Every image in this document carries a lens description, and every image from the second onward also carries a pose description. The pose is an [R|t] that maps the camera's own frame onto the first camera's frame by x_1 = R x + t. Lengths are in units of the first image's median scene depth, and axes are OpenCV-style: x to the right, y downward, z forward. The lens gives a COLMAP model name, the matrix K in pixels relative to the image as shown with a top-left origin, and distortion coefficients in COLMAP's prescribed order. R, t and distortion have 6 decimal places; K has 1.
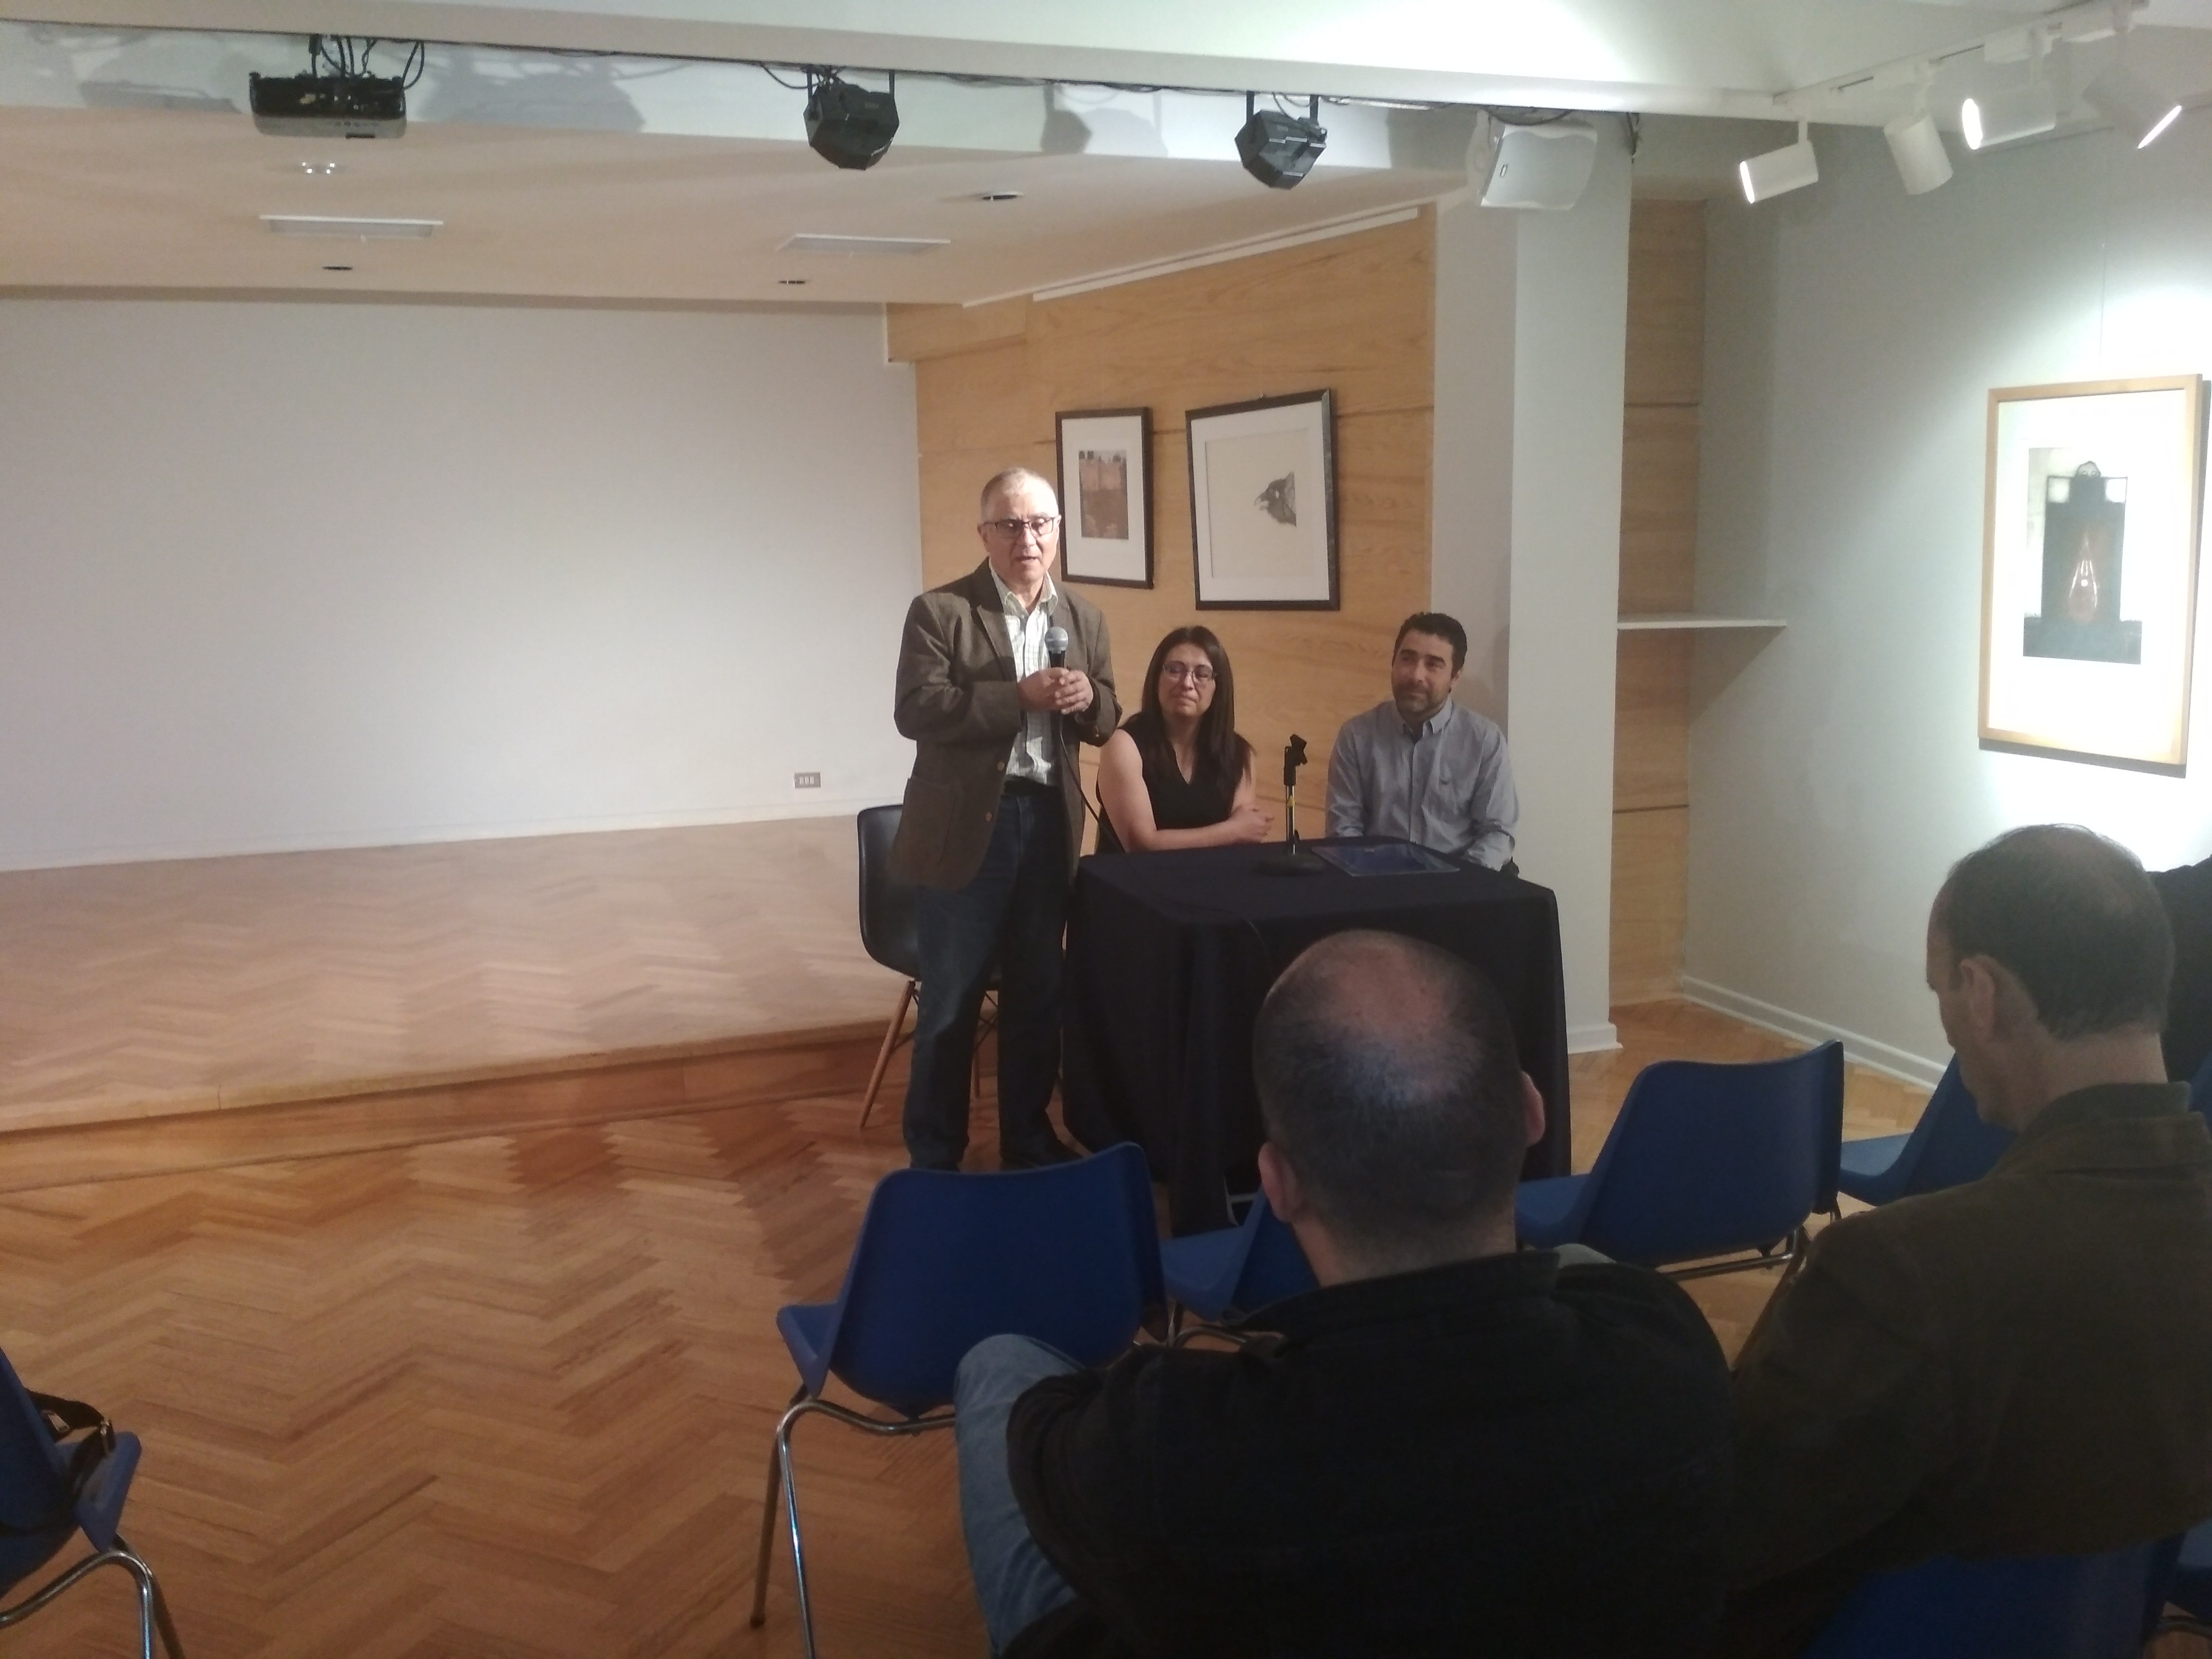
lens RADIAL K [[1913.3, 0, 1106.0], [0, 1913.3, 829.5], [0, 0, 1]] dist [0.149675, -0.233318]
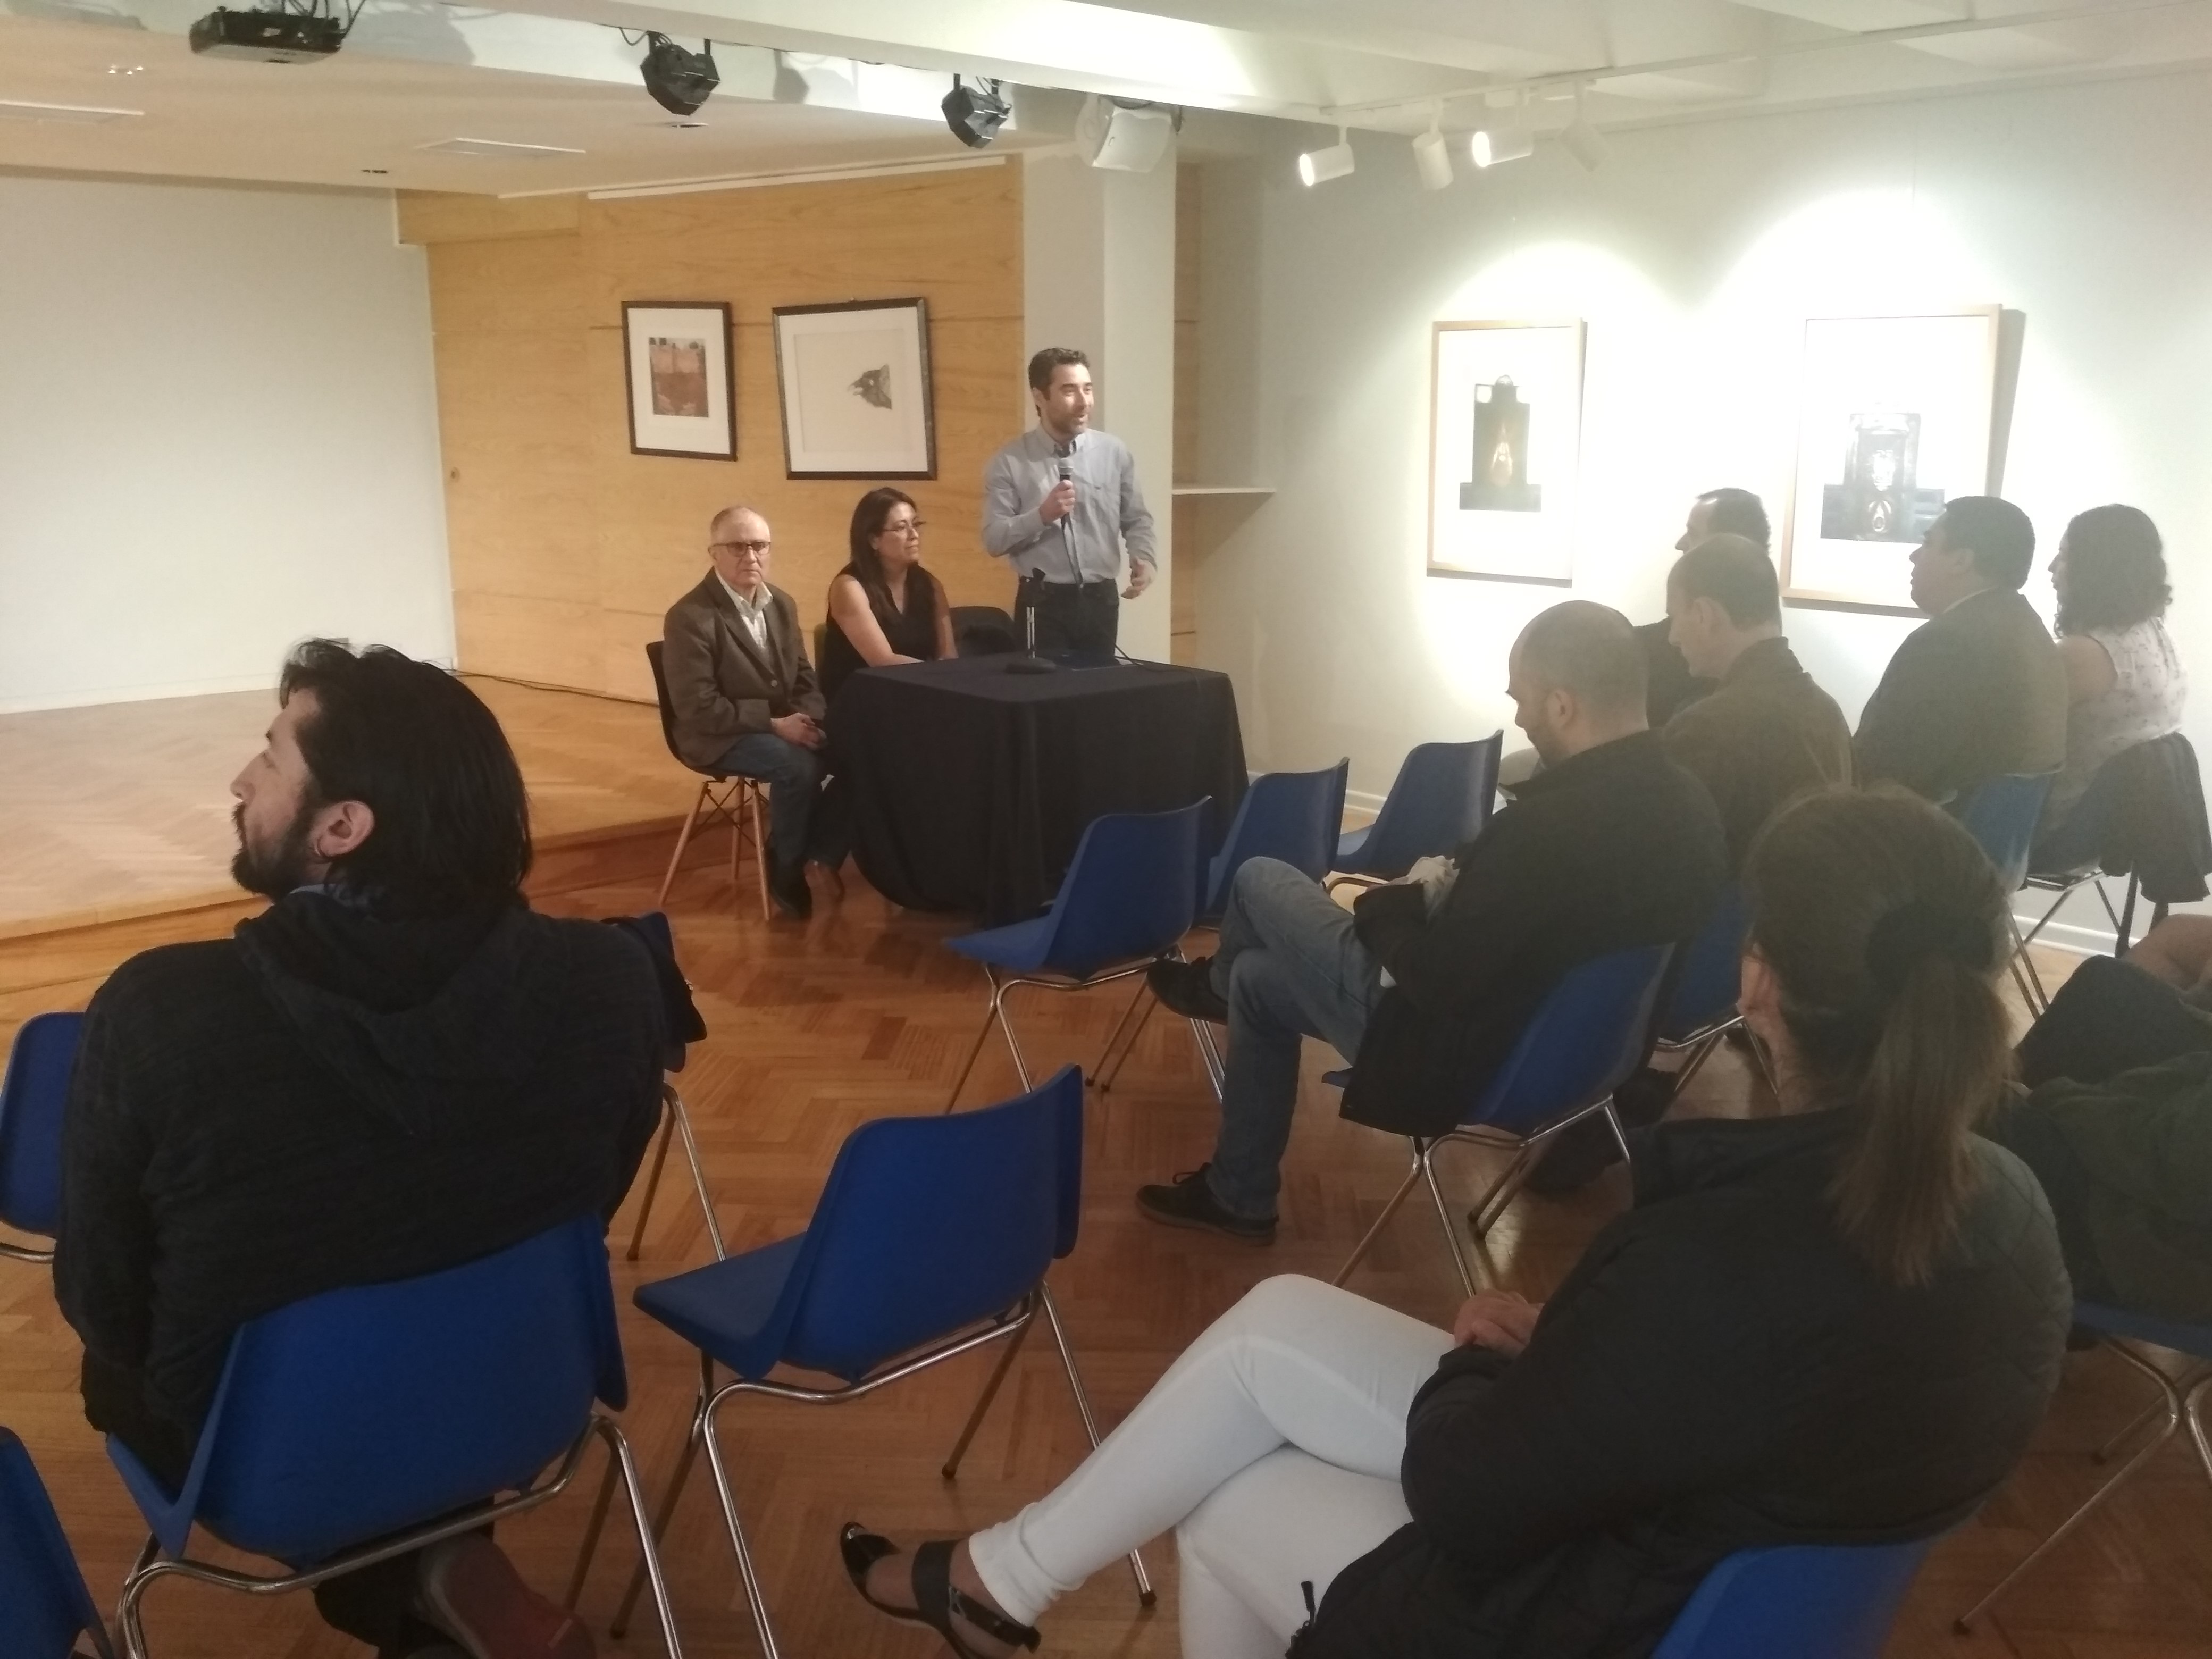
lens RADIAL K [[1947.7, 0, 1033.8], [0, 1947.7, 804.1], [0, 0, 1]] dist [0.107173, -0.153857]
pose [[0.931904, -0.056860, 0.358220, -0.299099], [0.042202, 0.997926, 0.048611, 0.037600], [-0.360241, -0.030183, 0.932371, -0.206967]]
